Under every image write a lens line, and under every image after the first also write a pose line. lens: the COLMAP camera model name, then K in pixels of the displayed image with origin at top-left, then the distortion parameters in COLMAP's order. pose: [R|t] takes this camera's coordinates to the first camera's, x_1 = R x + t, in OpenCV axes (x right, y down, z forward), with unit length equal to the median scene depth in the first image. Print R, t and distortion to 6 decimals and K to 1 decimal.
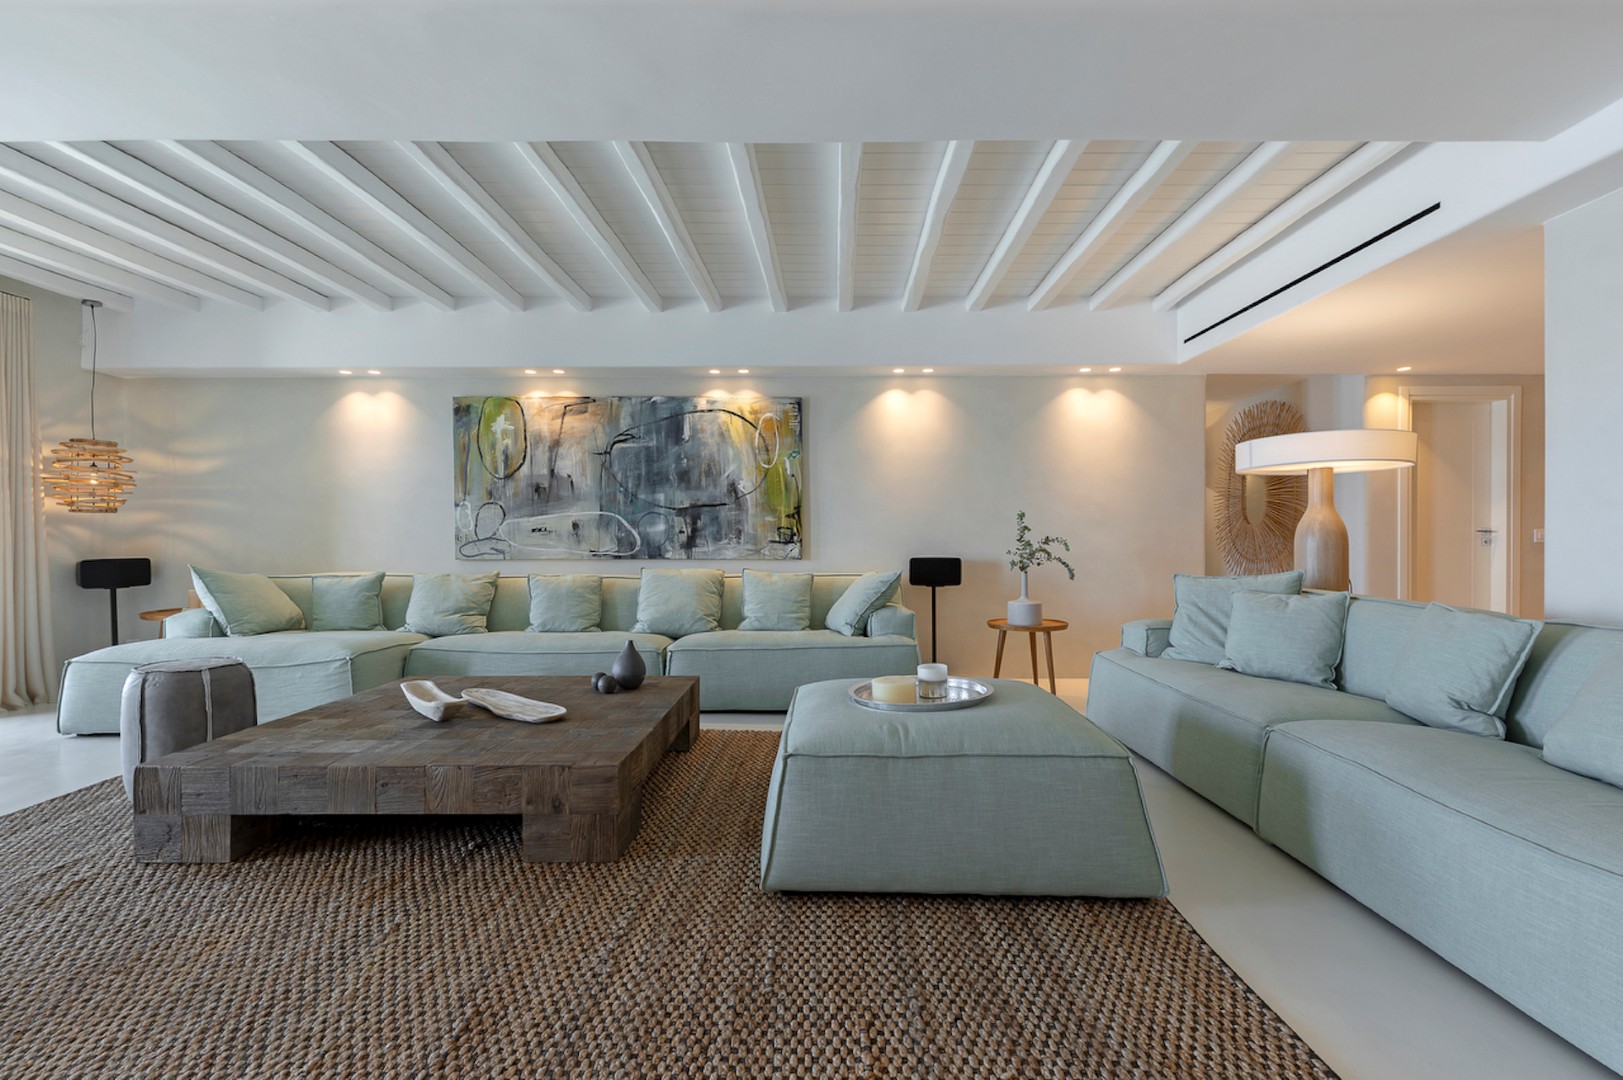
lens RADIAL K [[731.2, 0, 811.5], [0, 731.2, 540.0], [0, 0, 1]] dist [0.001940, 0.000219]
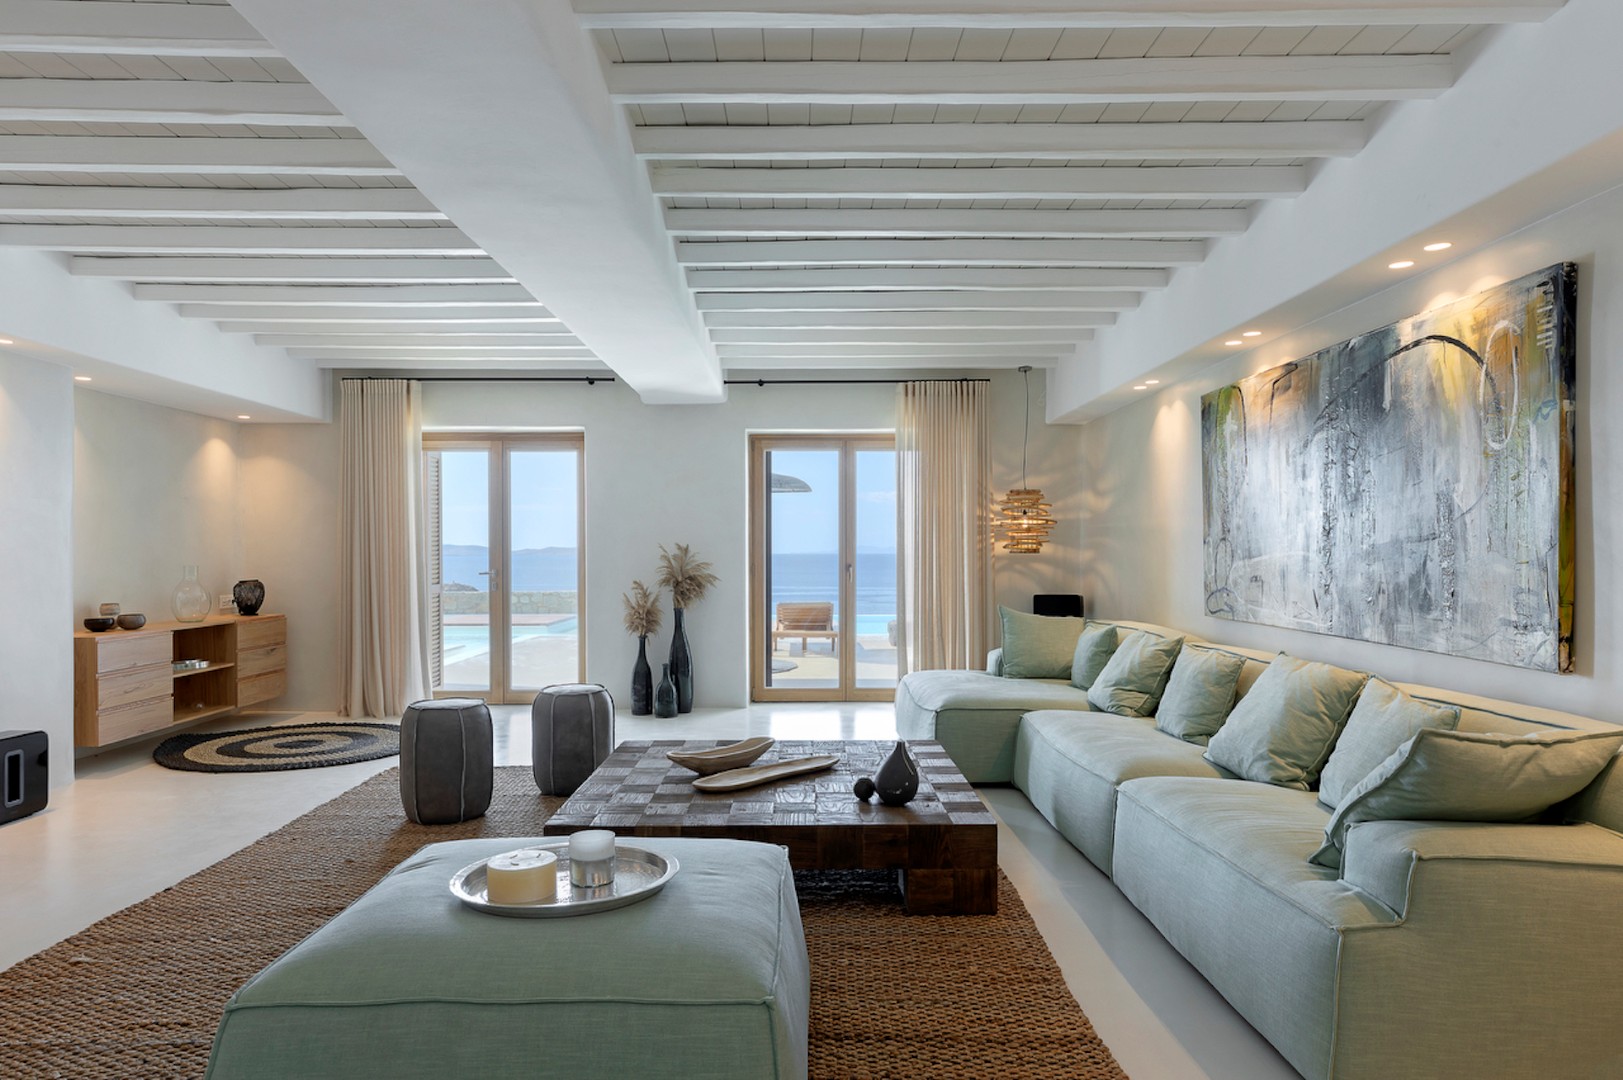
lens RADIAL K [[1004.8, 0, 811.1], [0, 1004.8, 548.0], [0, 0, 1]] dist [-0.000693, -0.000472]
pose [[0.018961, -0.001158, -0.999820, 0.520872], [-0.000592, 0.999999, -0.001170, -0.040043], [0.999820, 0.000614, 0.018960, 0.585361]]
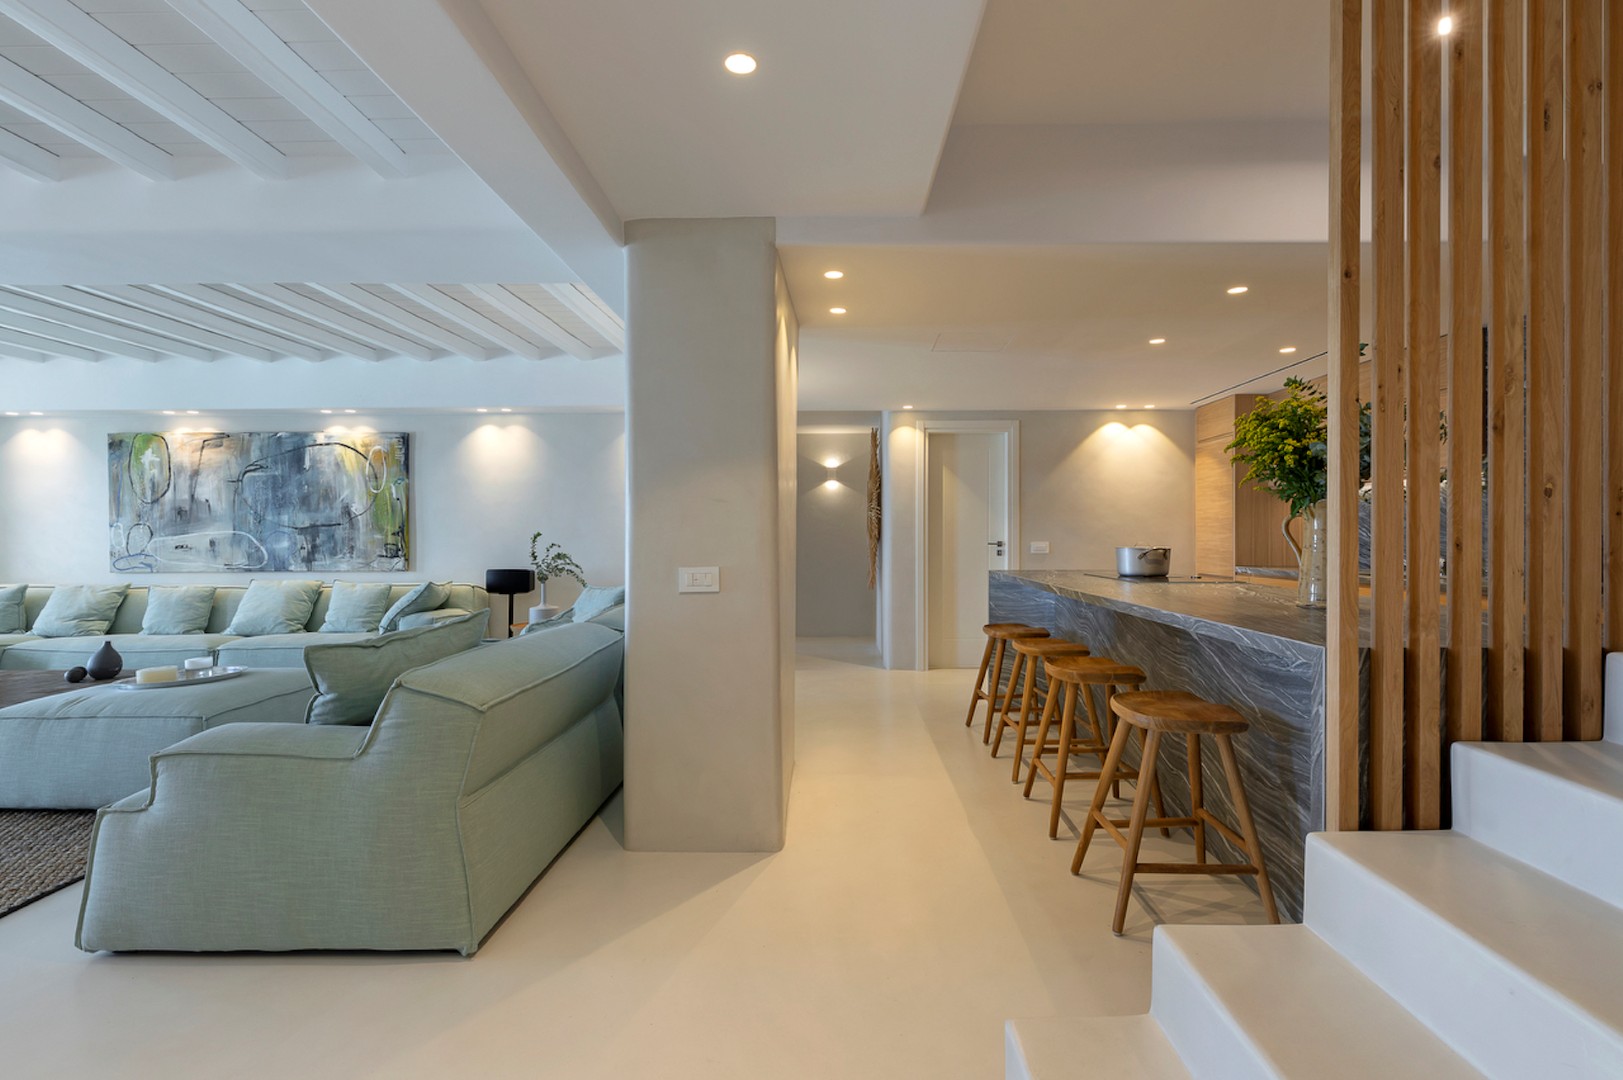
lens RADIAL K [[758.0, 0, 836.8], [0, 758.0, 530.6], [0, 0, 1]] dist [-0.000934, -0.000123]
pose [[0.999988, -0.004732, 0.001049, 0.673605], [0.004741, 0.999952, -0.008516, -0.024485], [-0.001009, 0.008521, 0.999963, -0.210572]]
